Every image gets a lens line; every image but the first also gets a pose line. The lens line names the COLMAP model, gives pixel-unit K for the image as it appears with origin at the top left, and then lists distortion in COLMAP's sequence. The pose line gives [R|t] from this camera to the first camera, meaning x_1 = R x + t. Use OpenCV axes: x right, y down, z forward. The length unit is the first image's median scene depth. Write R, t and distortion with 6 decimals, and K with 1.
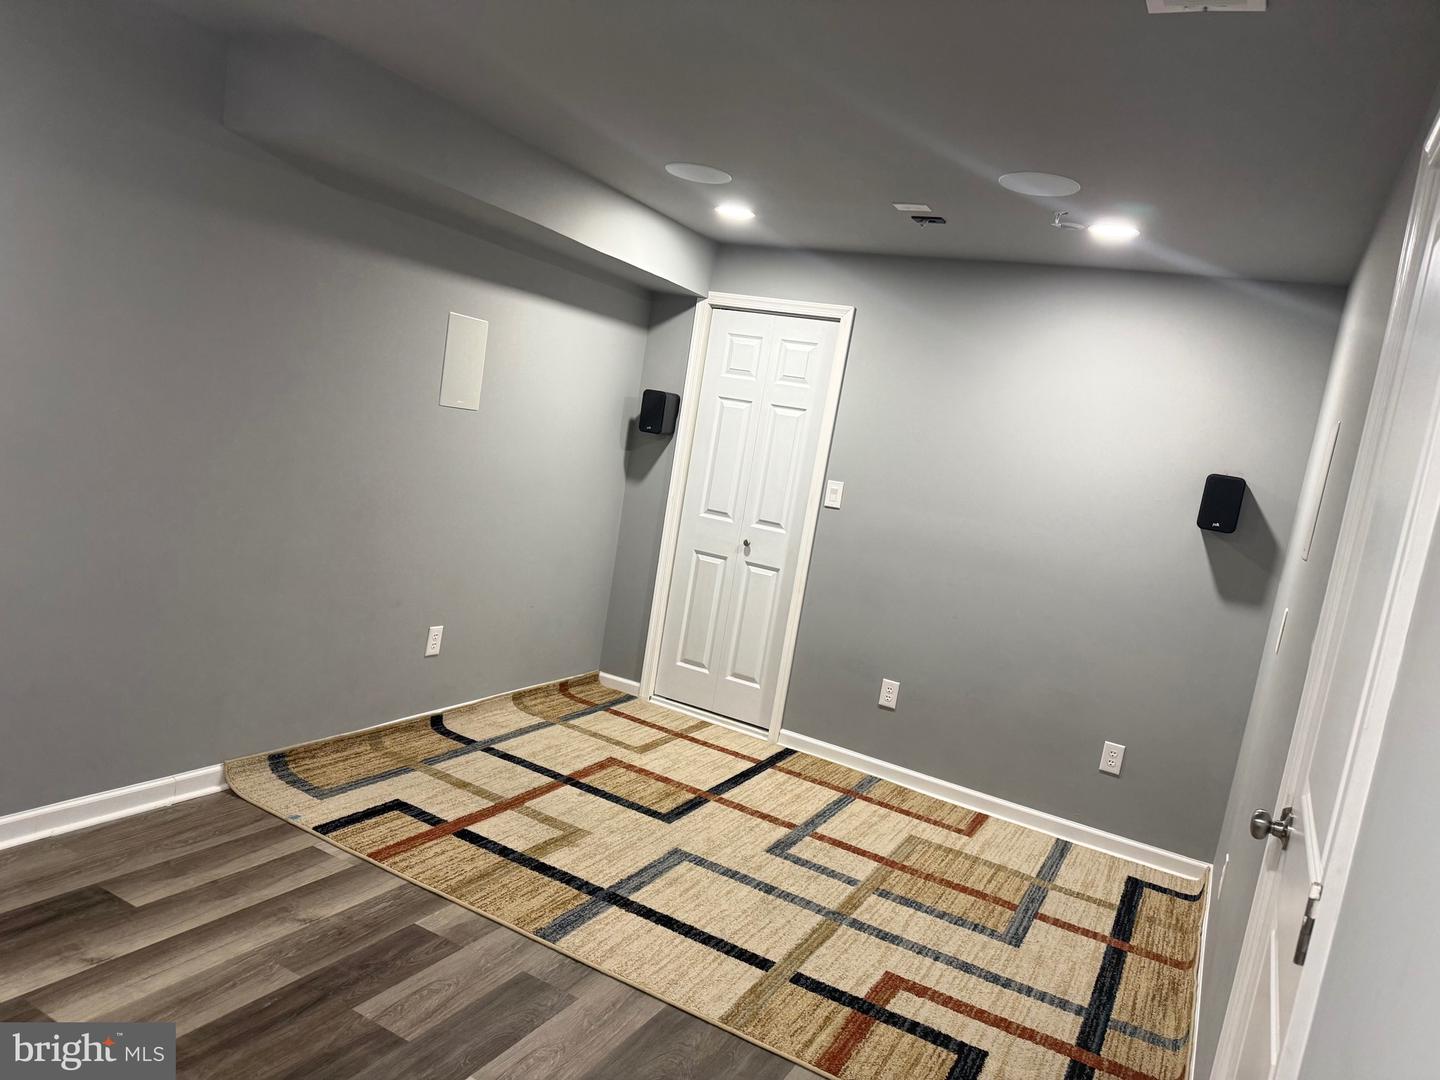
lens RADIAL K [[1010.8, 0, 711.4], [0, 1010.8, 541.4], [0, 0, 1]] dist [-0.000695, -0.000023]
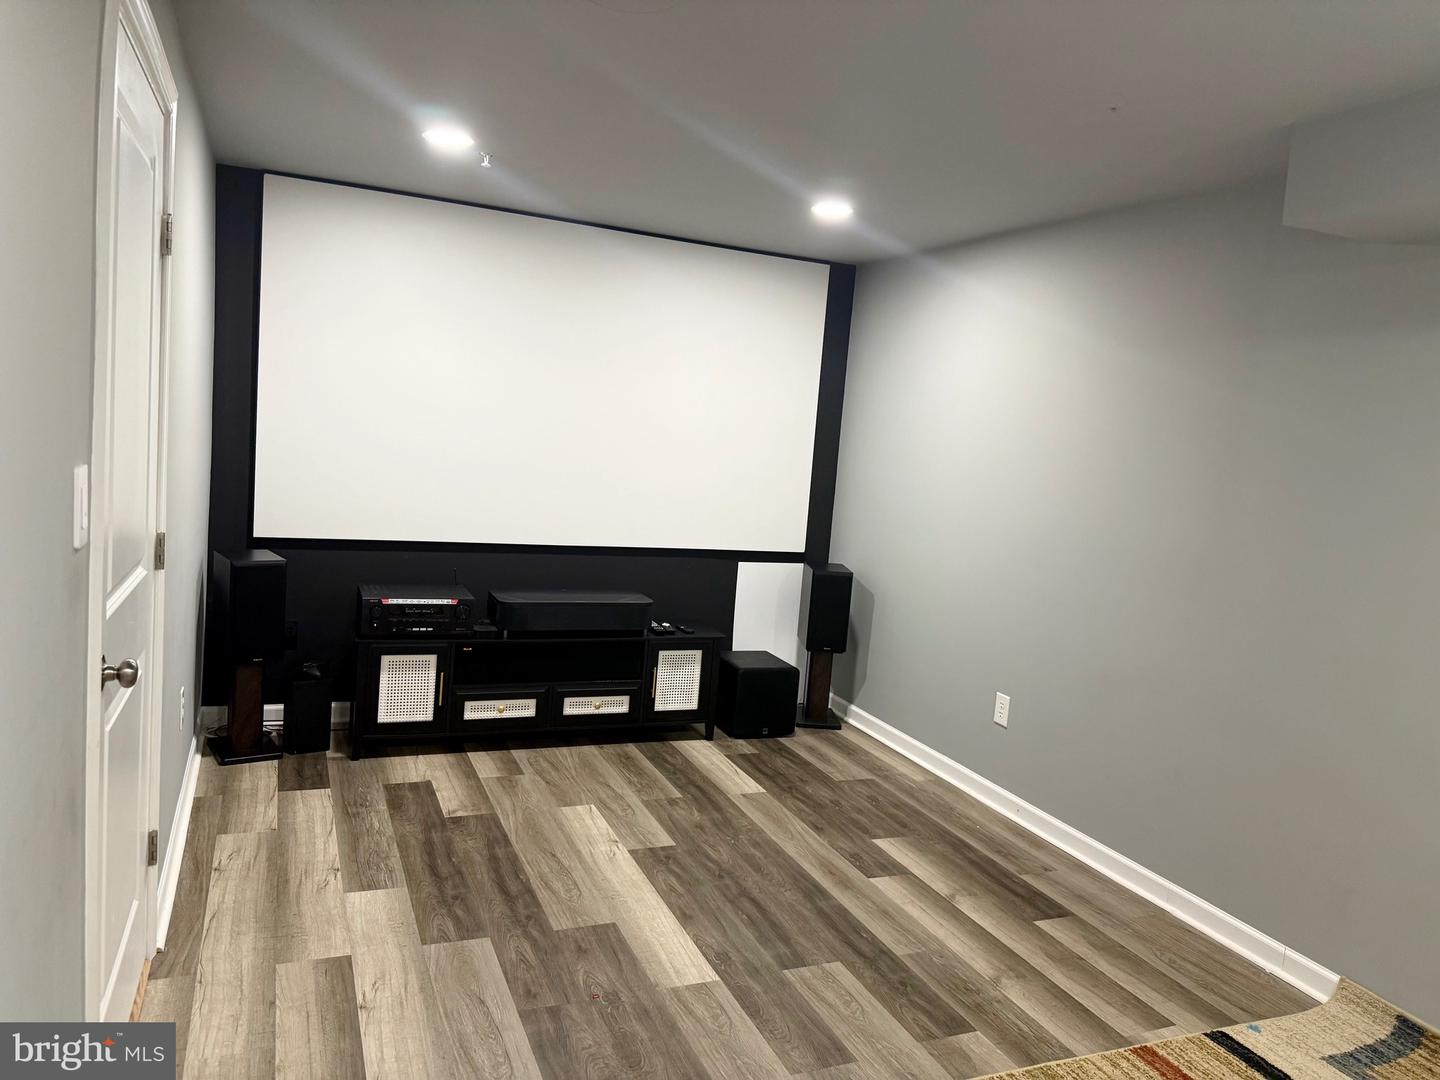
lens RADIAL K [[1010.8, 0, 711.1], [0, 1010.8, 537.5], [0, 0, 1]] dist [-0.000695, -0.000023]
pose [[-0.601958, -0.127616, -0.788265, 0.648920], [-0.270760, 0.961288, 0.051139, -0.031075], [0.751223, 0.244214, -0.613208, 1.319960]]
